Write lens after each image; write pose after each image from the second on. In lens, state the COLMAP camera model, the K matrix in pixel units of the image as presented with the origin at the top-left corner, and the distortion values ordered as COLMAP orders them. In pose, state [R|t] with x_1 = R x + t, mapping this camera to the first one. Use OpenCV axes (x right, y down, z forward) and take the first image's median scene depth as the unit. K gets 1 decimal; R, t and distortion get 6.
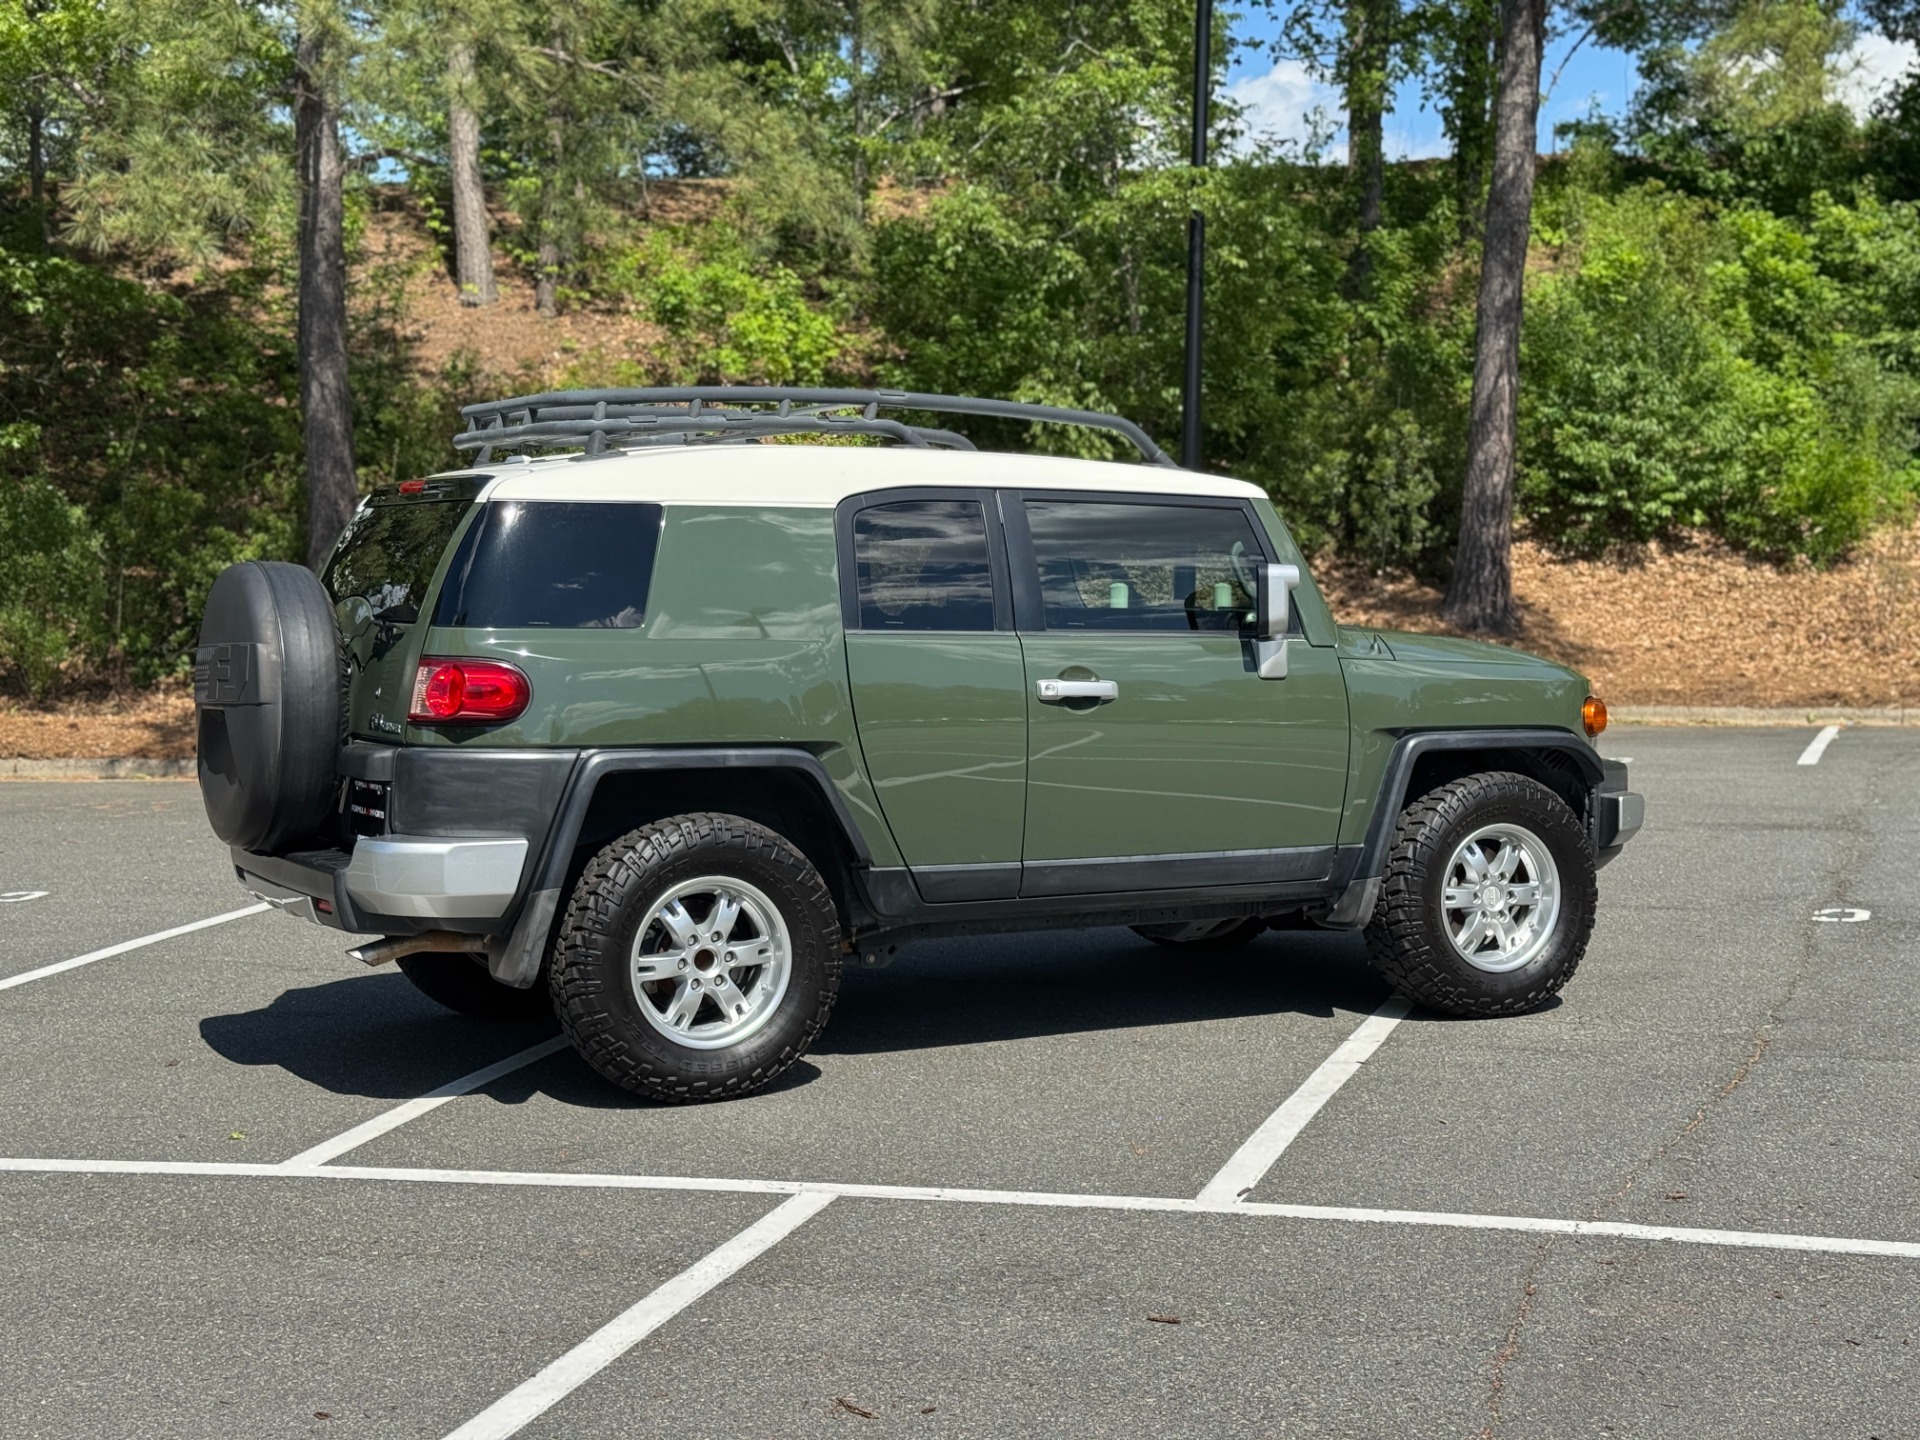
lens RADIAL K [[2705.7, 0, 929.1], [0, 2705.7, 740.8], [0, 0, 1]] dist [0.121931, 0.000000]
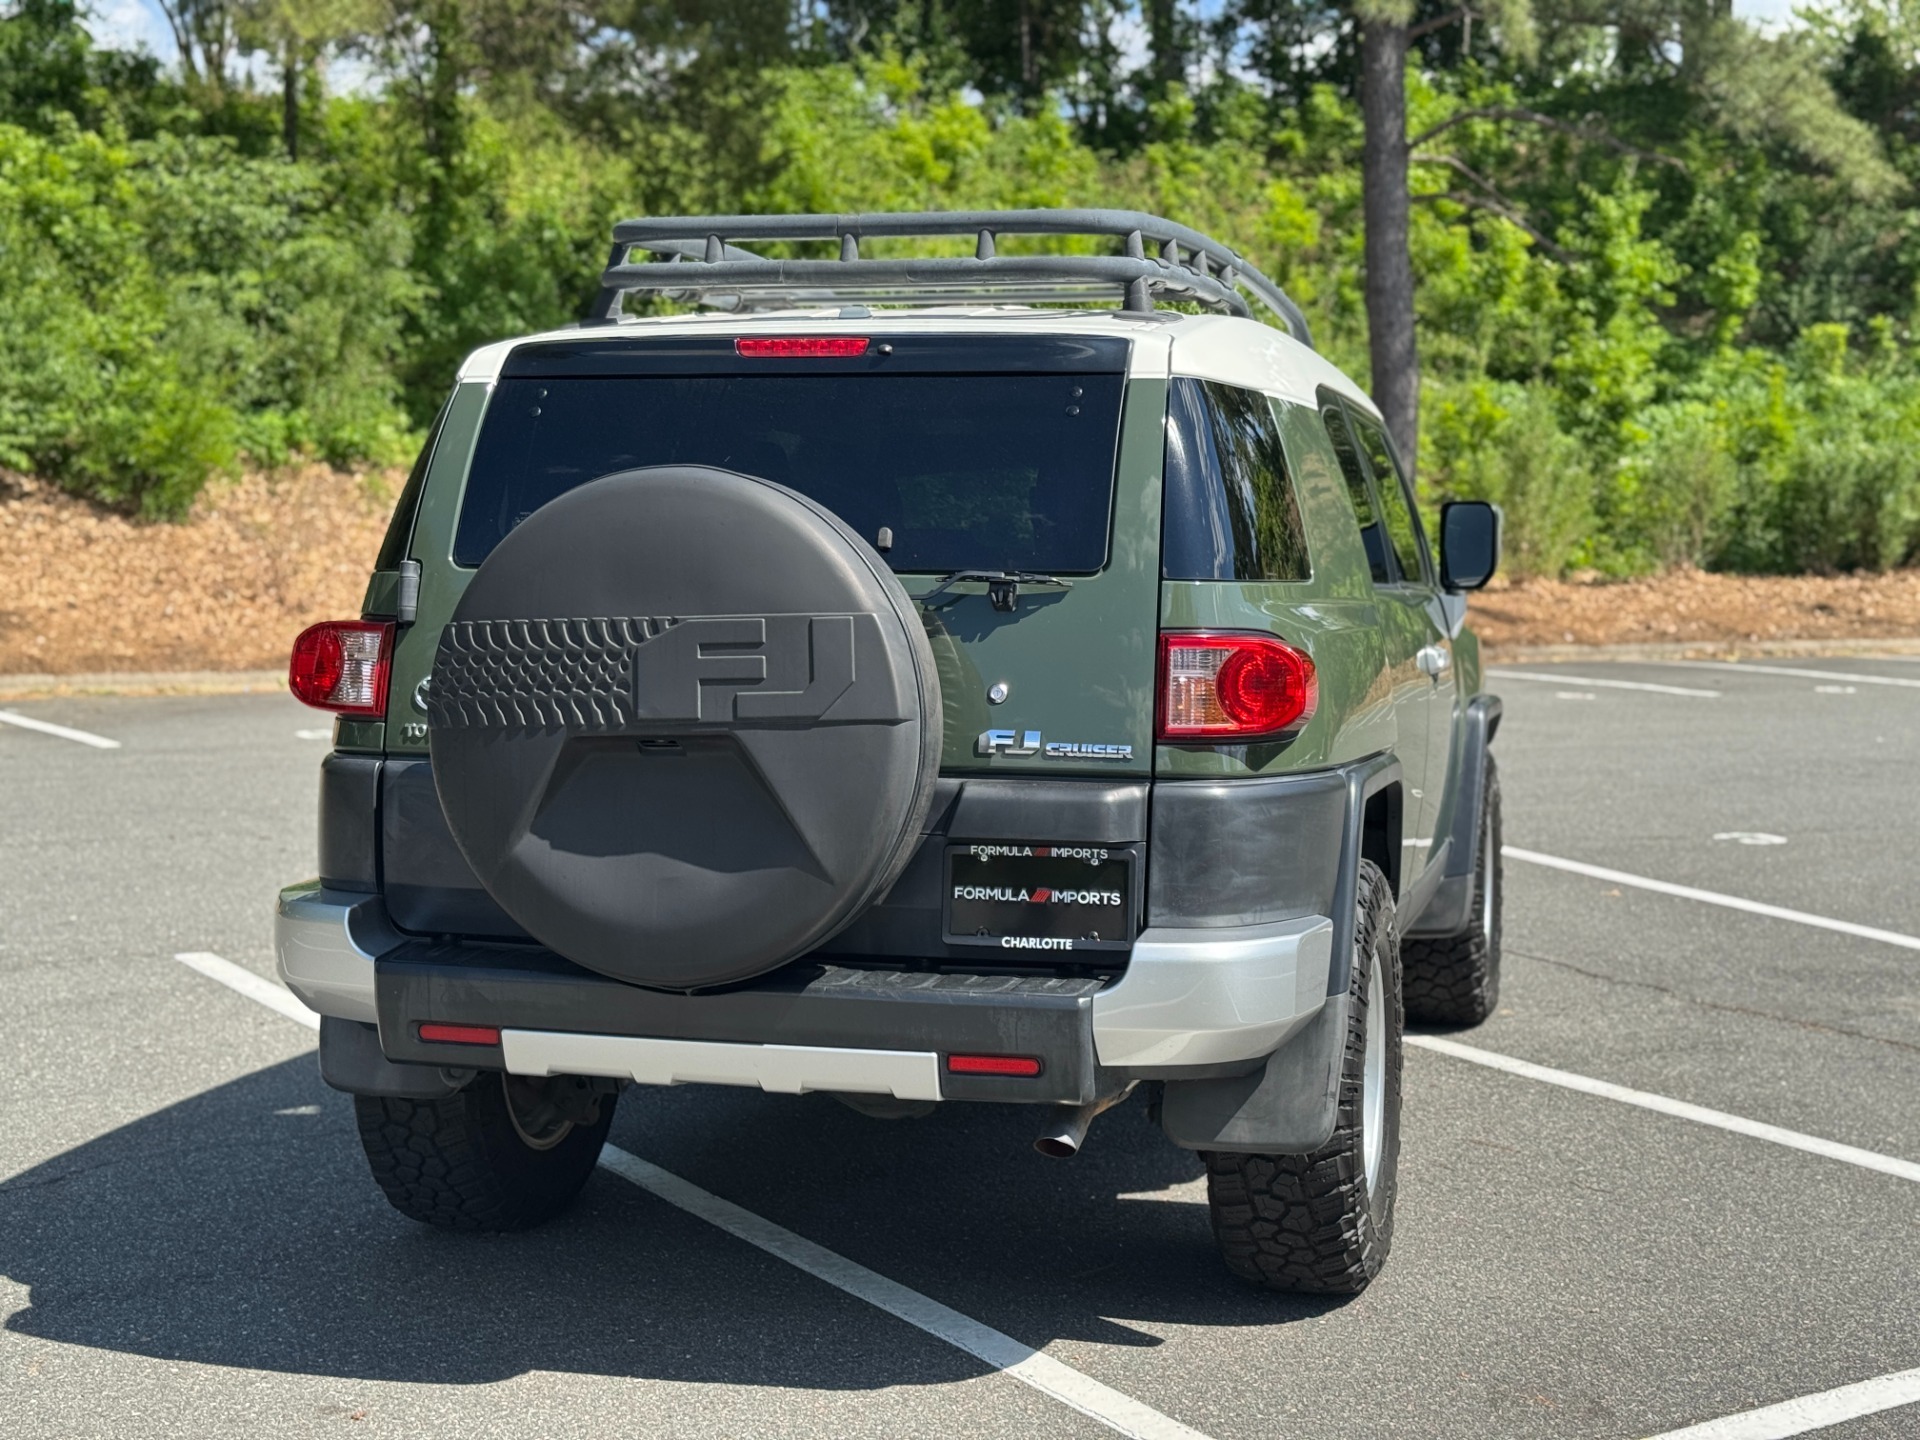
lens RADIAL K [[2705.7, 0, 965.2], [0, 2705.7, 707.6], [0, 0, 1]] dist [0.121931, 0.000000]
pose [[0.675454, -0.036985, 0.736474, -0.193451], [0.034844, 0.999227, 0.018224, -0.007726], [-0.736578, 0.013352, 0.676220, 0.184026]]
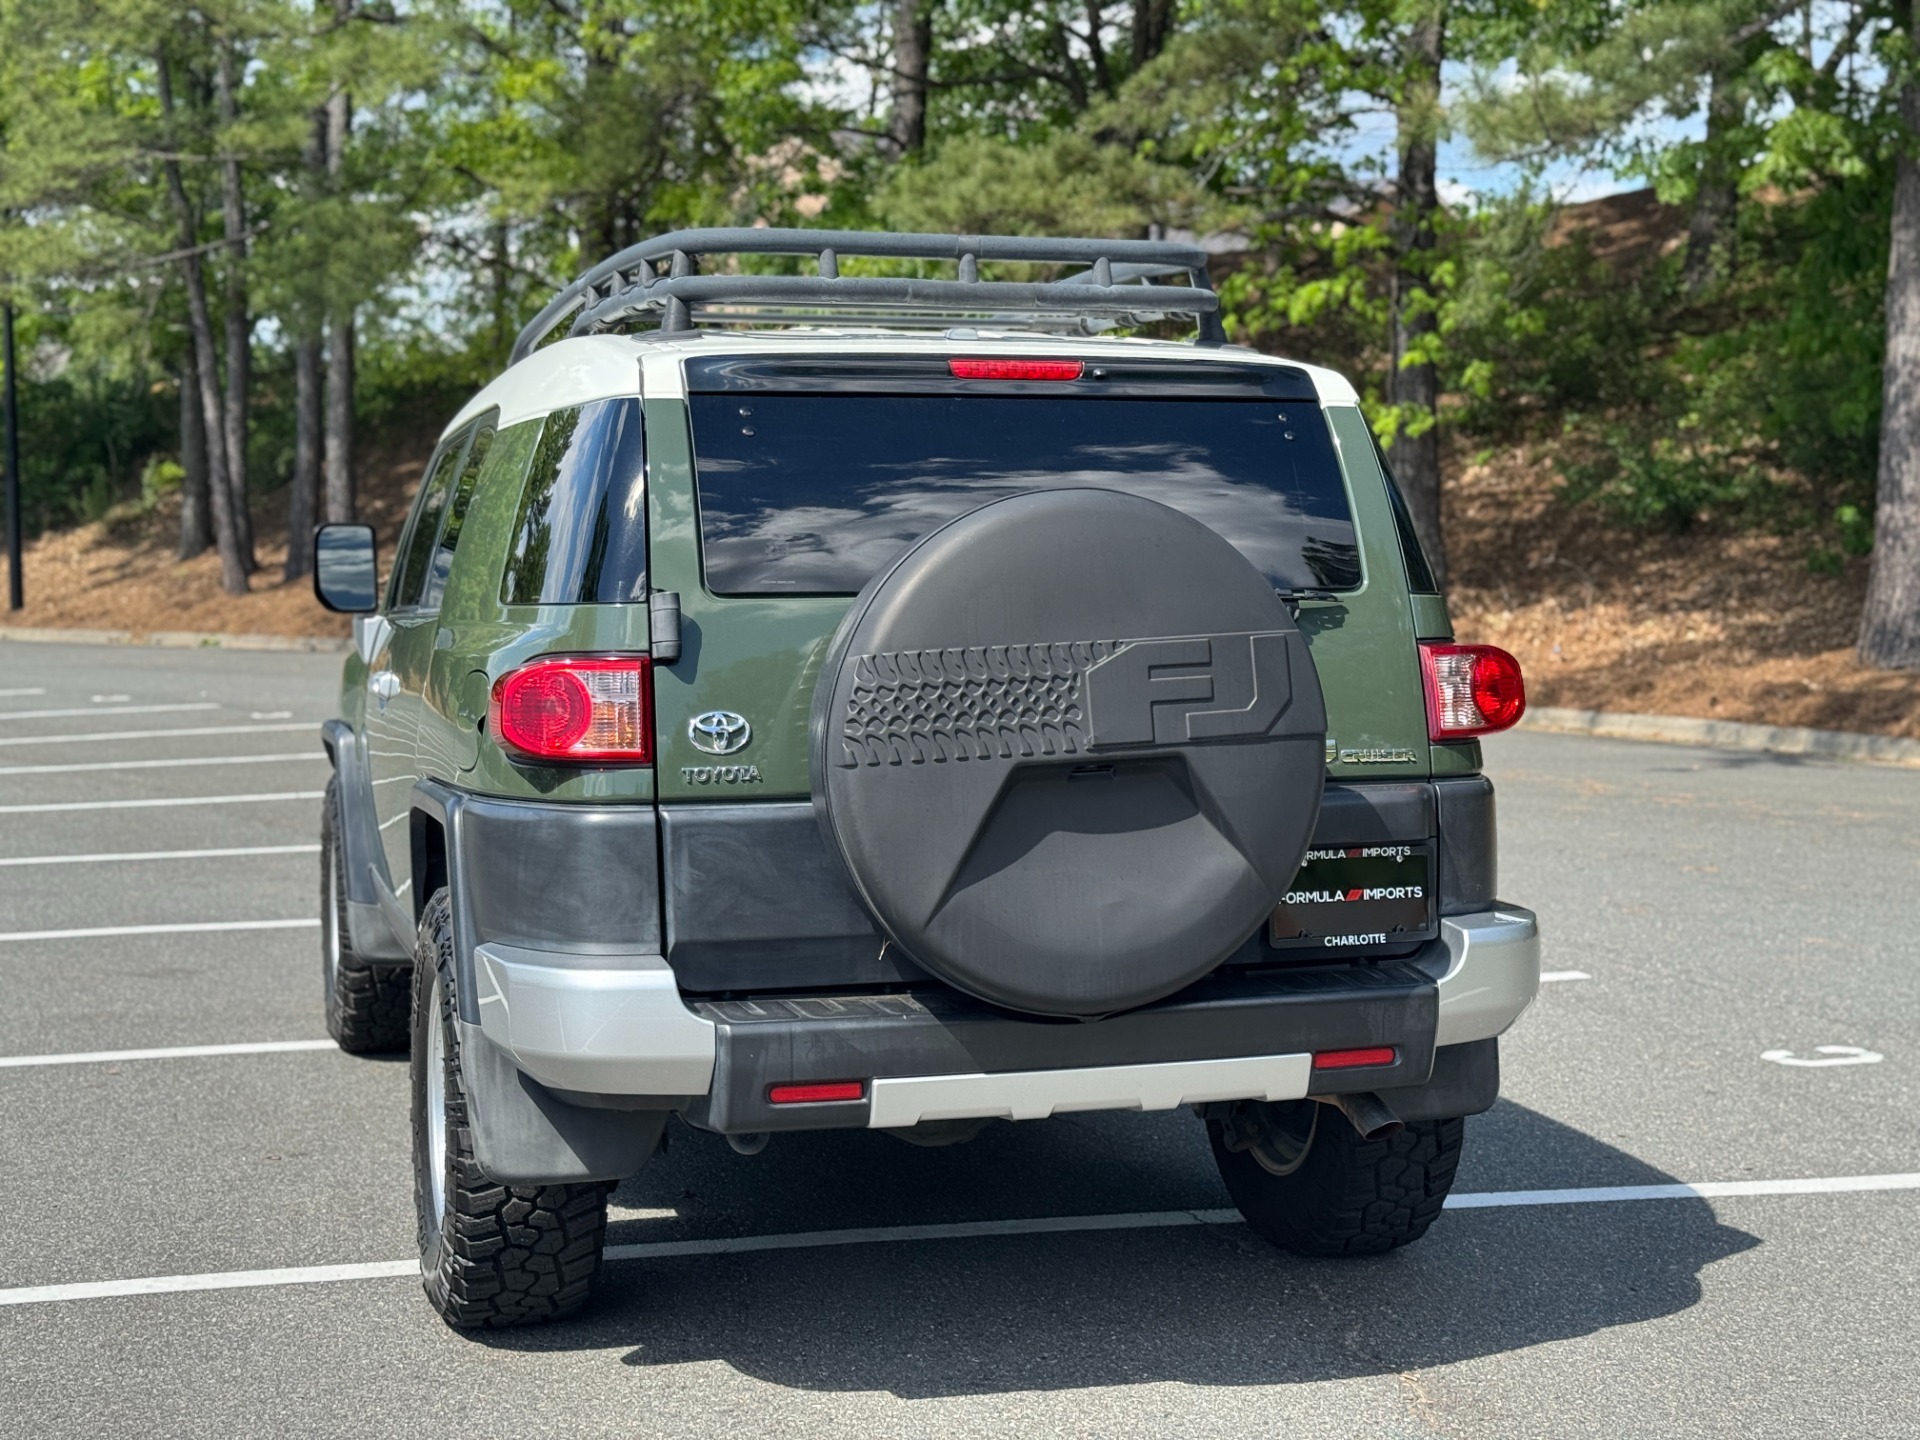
lens RADIAL K [[2705.7, 0, 961.8], [0, 2705.7, 712.3], [0, 0, 1]] dist [0.121931, 0.000000]
pose [[0.183395, -0.053395, 0.981588, -0.247728], [0.068062, 0.996817, 0.041507, -0.014148], [-0.980680, 0.059197, 0.186445, 0.290220]]
